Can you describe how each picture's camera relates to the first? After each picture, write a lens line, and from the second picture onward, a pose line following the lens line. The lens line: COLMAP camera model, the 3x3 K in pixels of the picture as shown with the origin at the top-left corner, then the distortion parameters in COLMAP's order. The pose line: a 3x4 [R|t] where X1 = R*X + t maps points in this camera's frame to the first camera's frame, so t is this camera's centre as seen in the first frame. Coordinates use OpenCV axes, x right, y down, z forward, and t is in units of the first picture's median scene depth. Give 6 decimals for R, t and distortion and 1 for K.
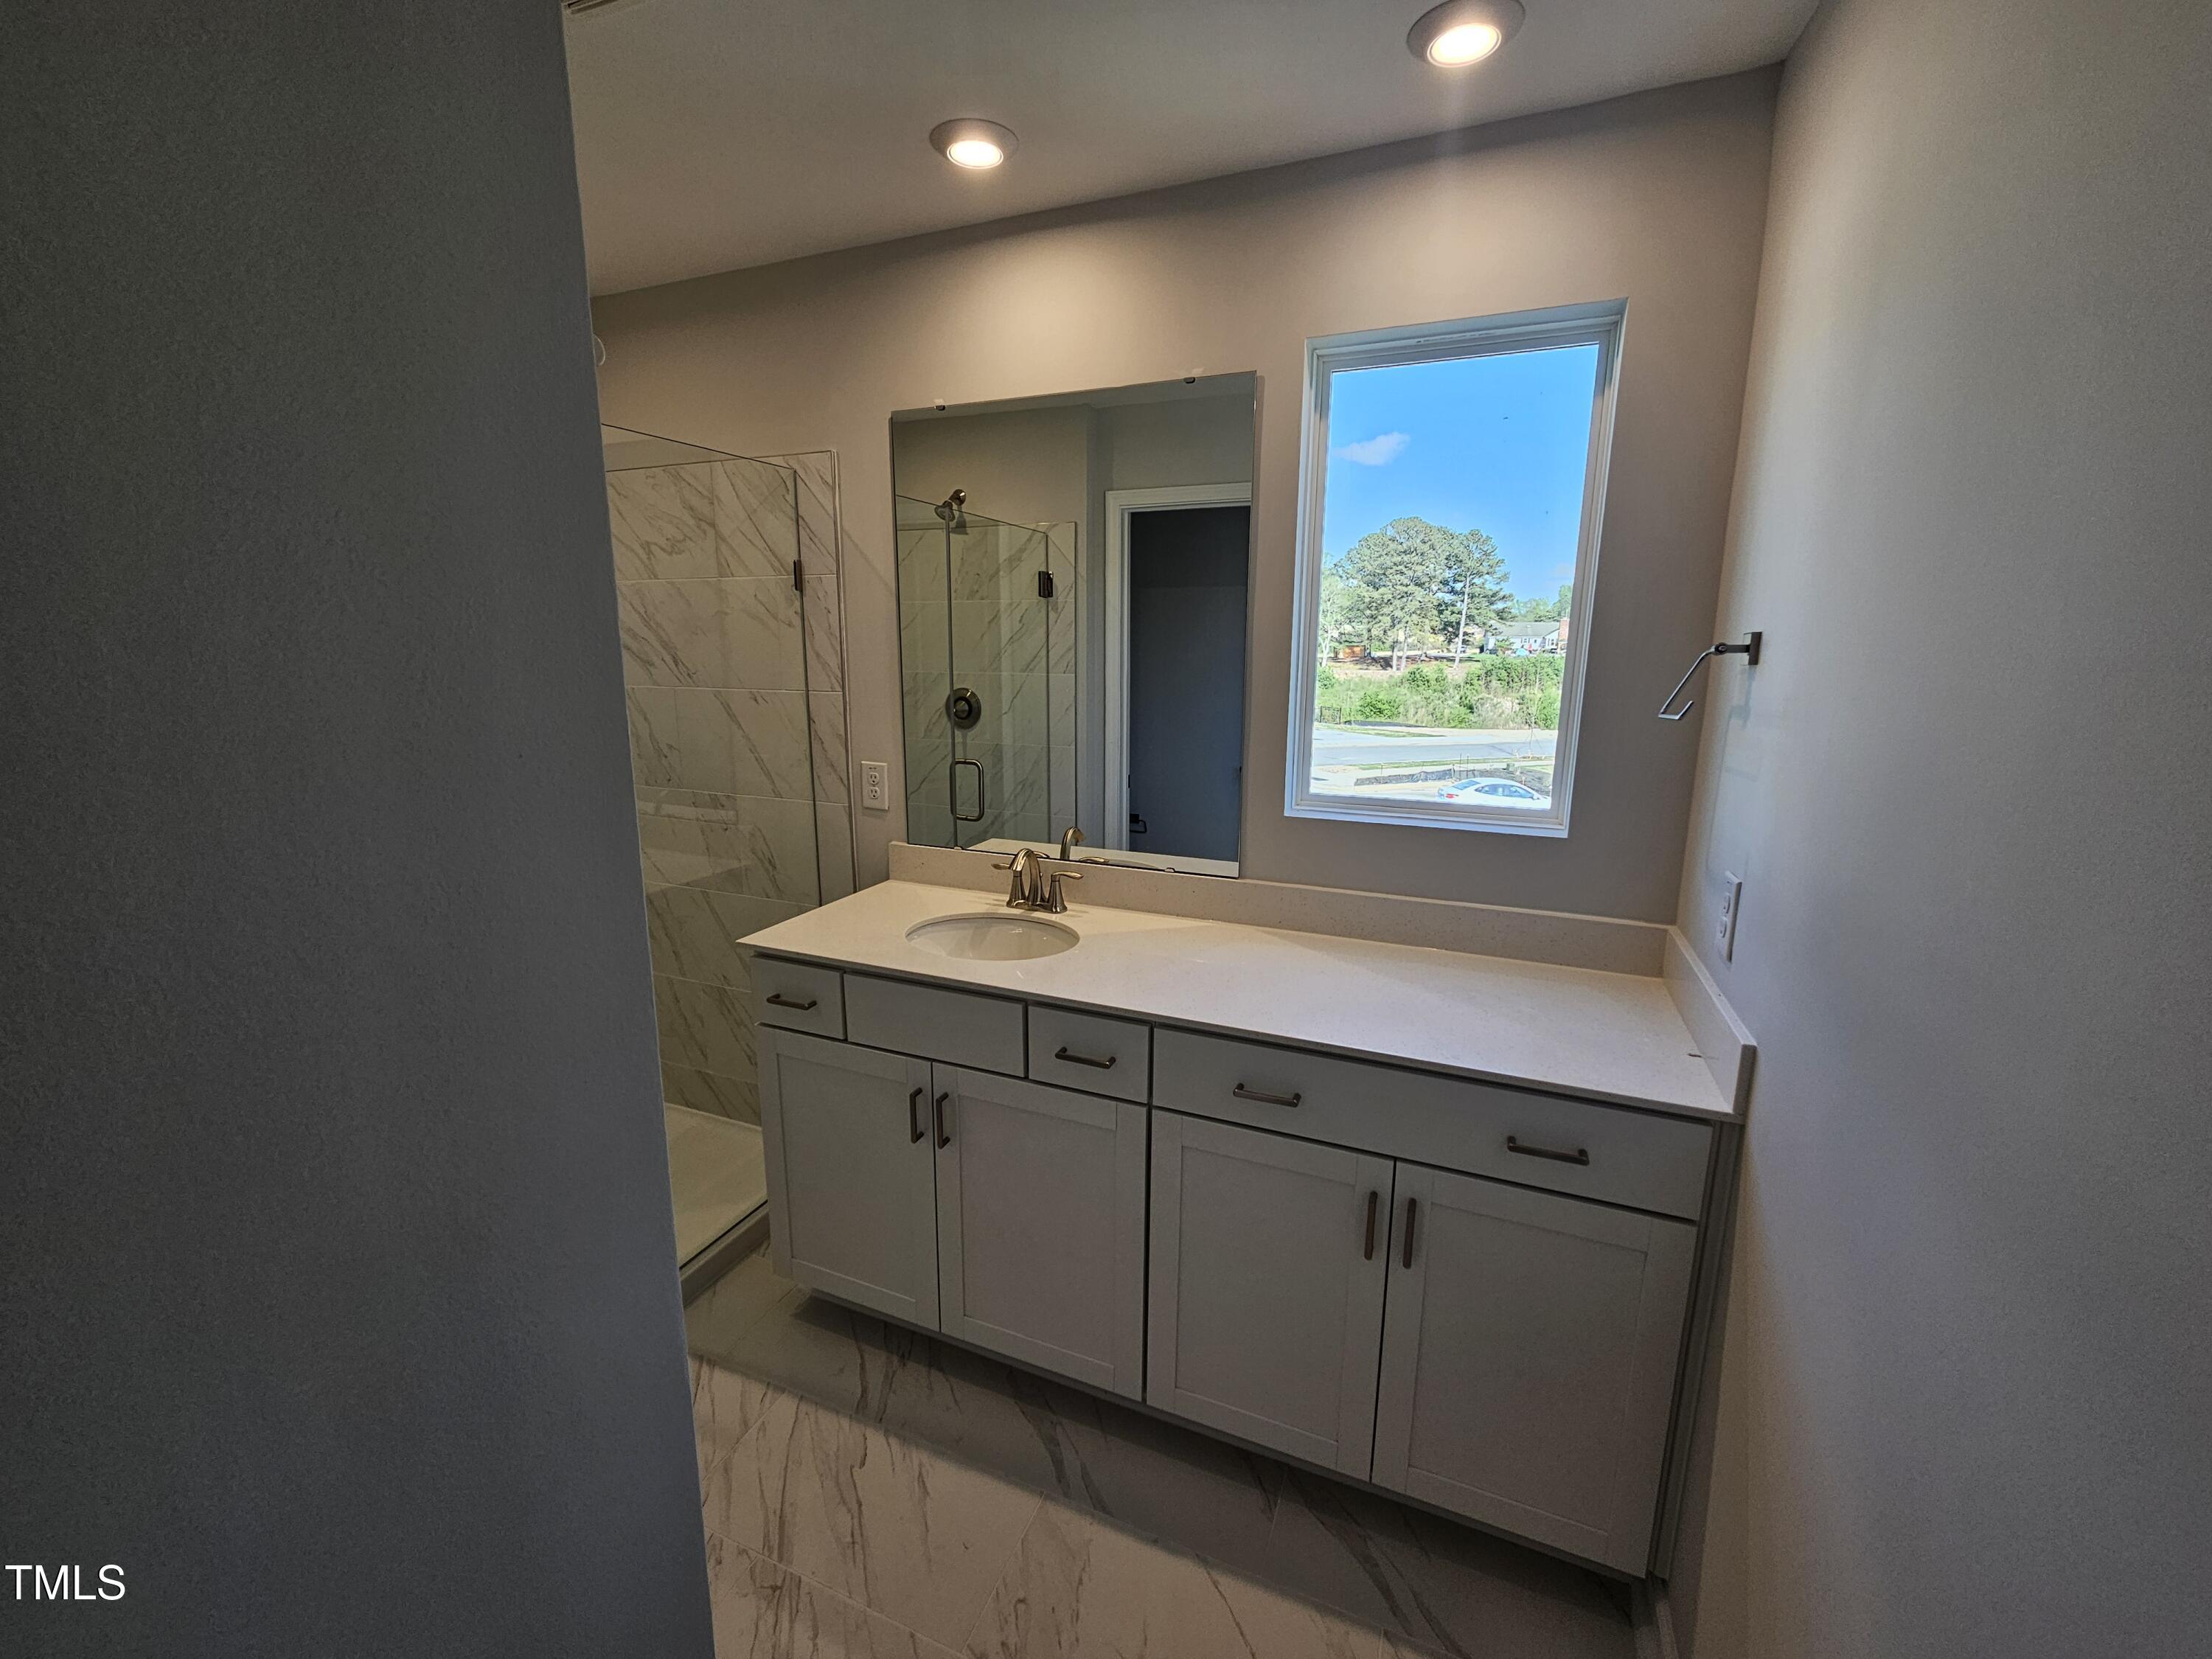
lens RADIAL K [[911.3, 0, 1100.2], [0, 911.3, 826.4], [0, 0, 1]] dist [0.000936, -0.000080]
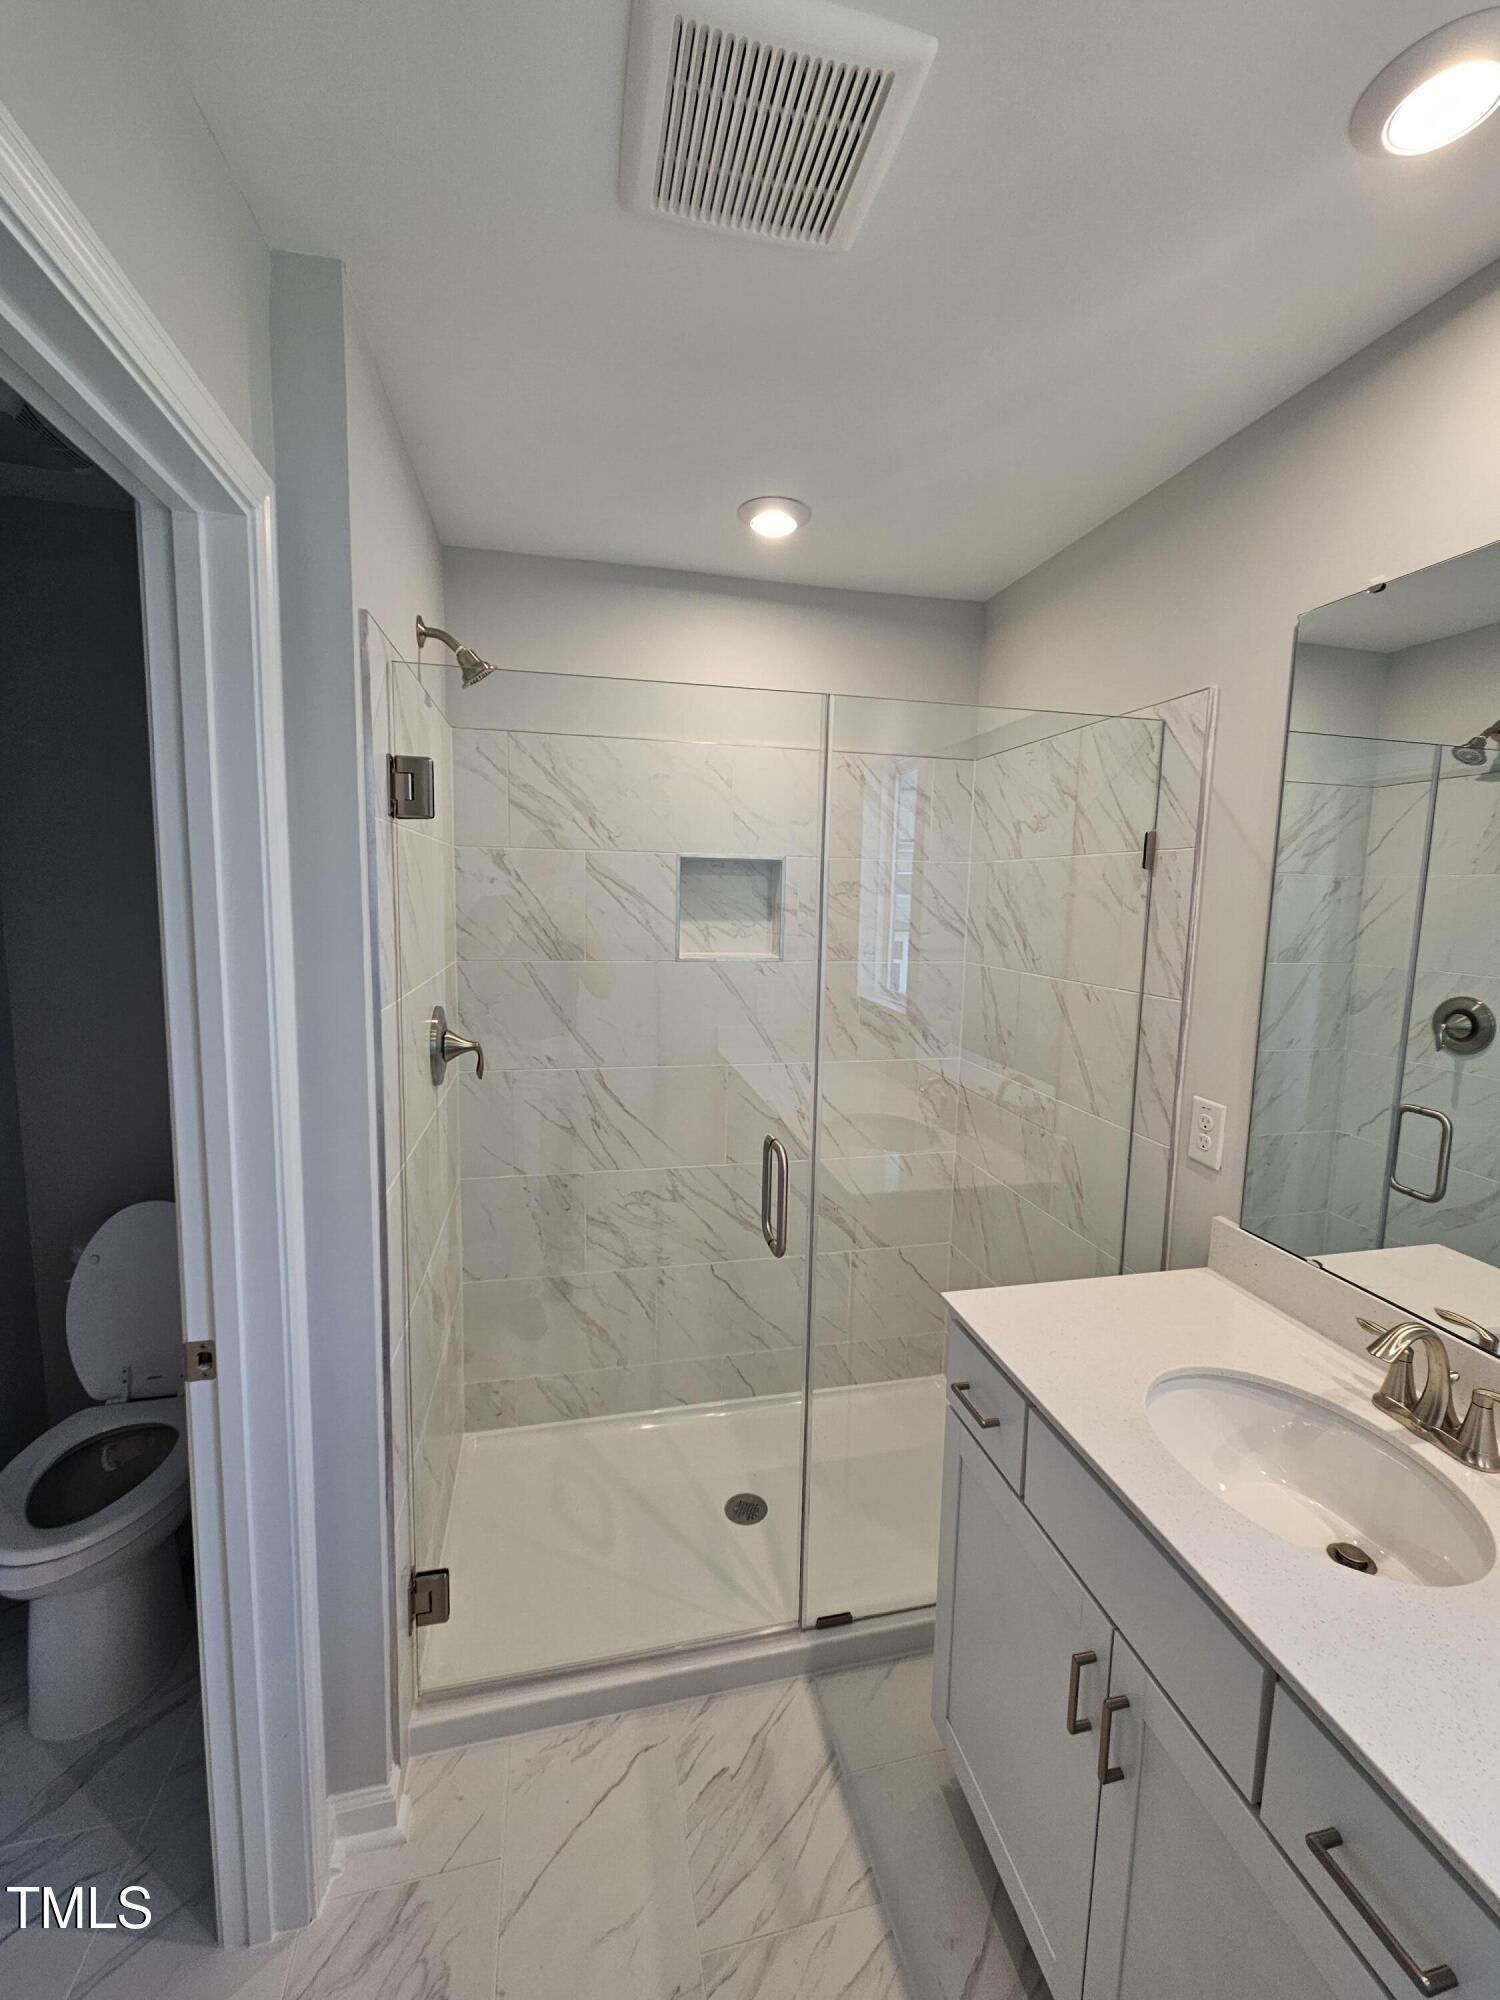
lens RADIAL K [[823.9, 0, 760.4], [0, 823.9, 990.9], [0, 0, 1]] dist [0.000936, -0.000080]
pose [[0.593208, 0.105112, -0.798158, 0.052553], [-0.182944, 0.983102, -0.006499, -0.085695], [0.783987, 0.149873, 0.602413, 0.310343]]
